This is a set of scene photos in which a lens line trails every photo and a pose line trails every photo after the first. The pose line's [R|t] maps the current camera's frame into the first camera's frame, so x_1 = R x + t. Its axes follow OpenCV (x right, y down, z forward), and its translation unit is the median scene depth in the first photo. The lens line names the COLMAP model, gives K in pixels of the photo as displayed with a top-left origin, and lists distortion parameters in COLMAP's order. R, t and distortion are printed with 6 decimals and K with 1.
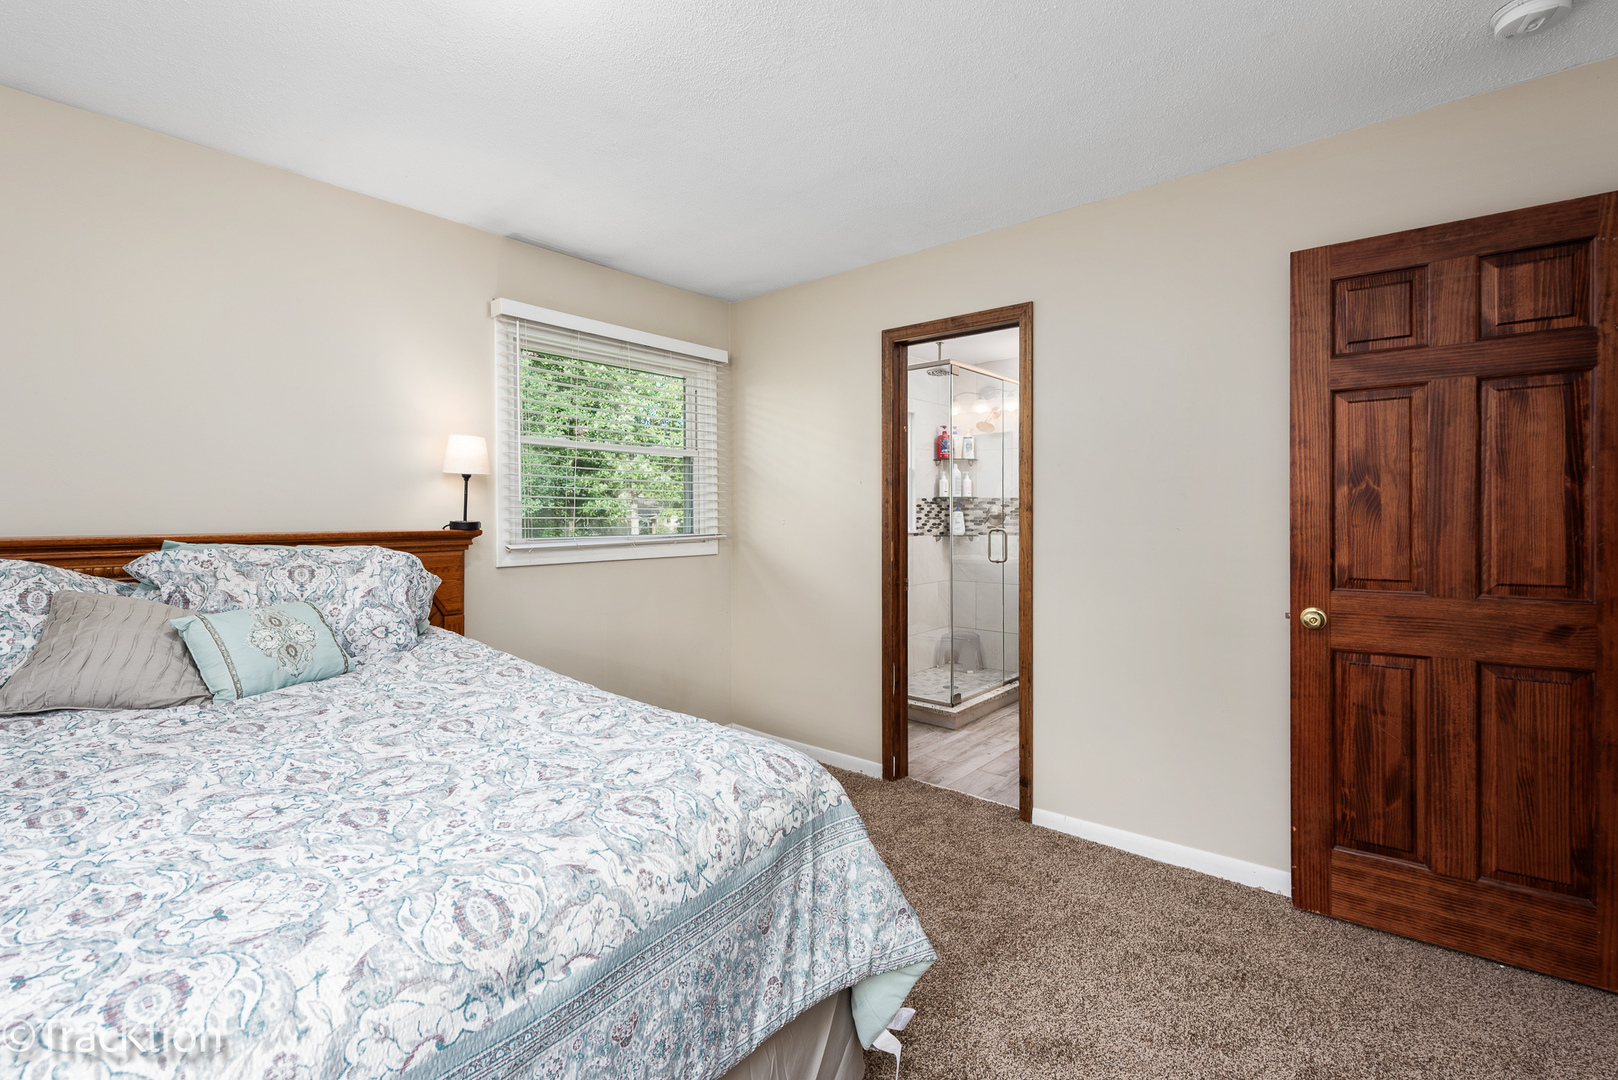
lens RADIAL K [[745.1, 0, 808.8], [0, 745.1, 513.3], [0, 0, 1]] dist [-0.002043, -0.000245]
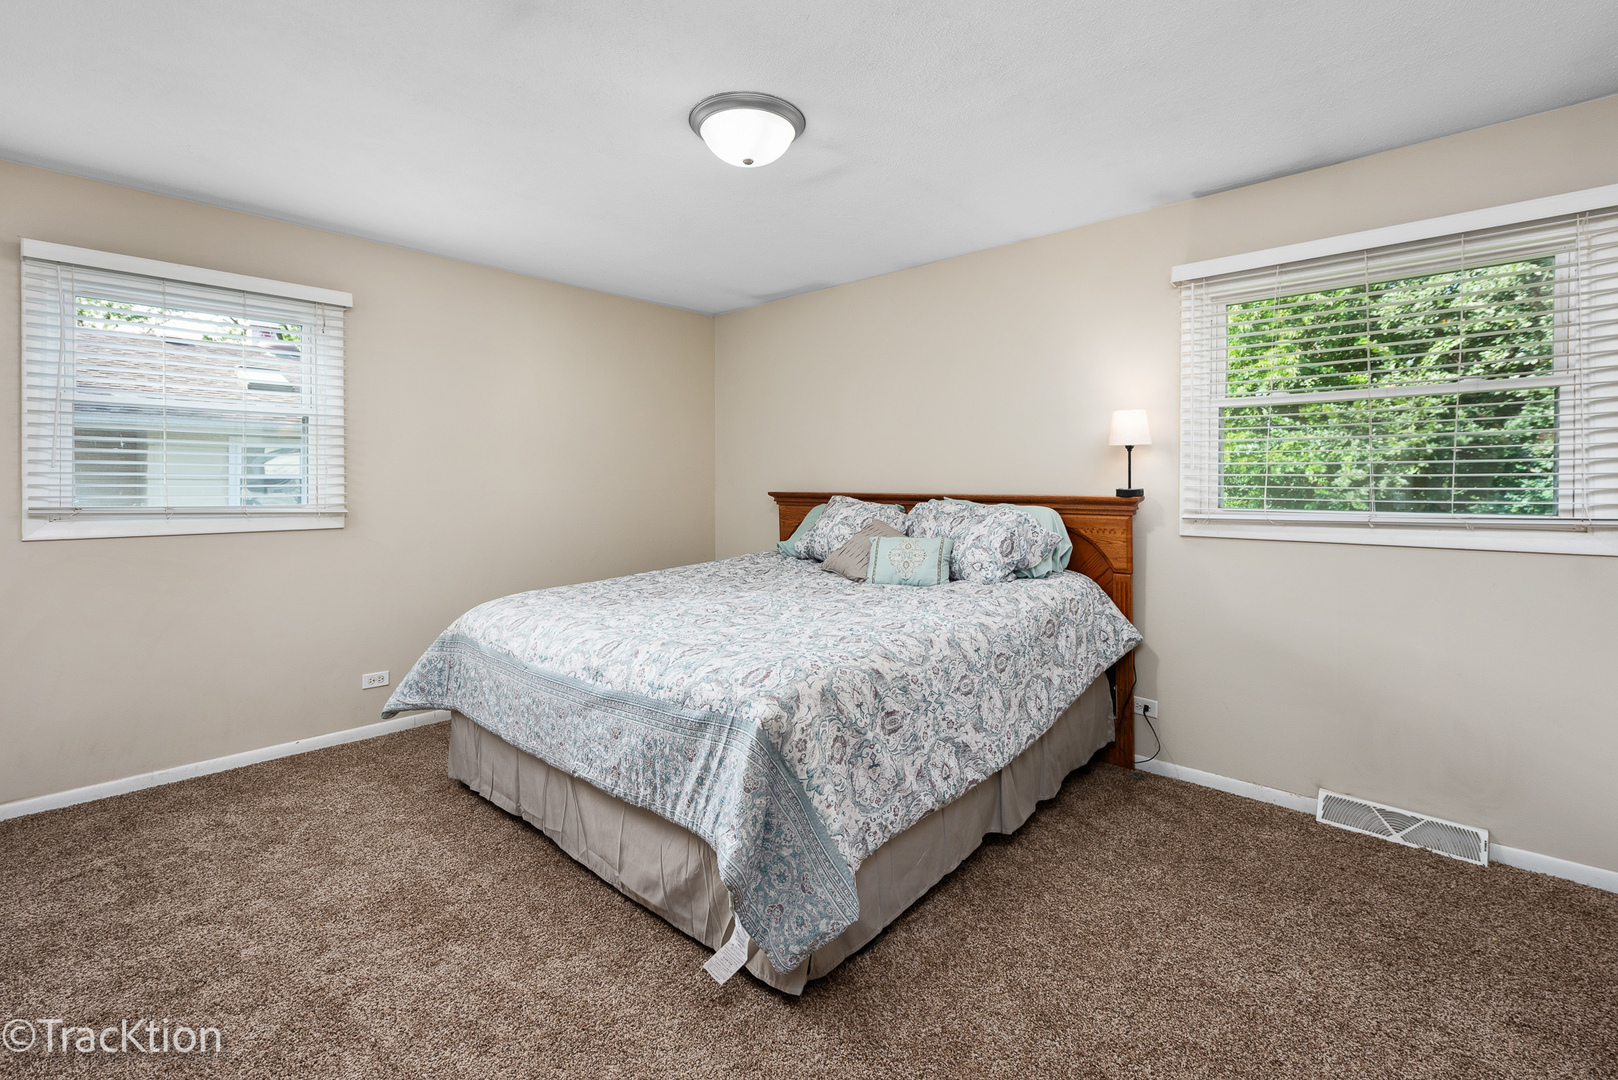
lens RADIAL K [[723.5, 0, 808.7], [0, 723.5, 483.2], [0, 0, 1]] dist [-0.001207, -0.000269]
pose [[-0.061642, 0.003080, -0.998094, 0.861350], [-0.000244, 0.999995, 0.003101, -0.000835], [0.998098, 0.000435, -0.061641, 0.828541]]
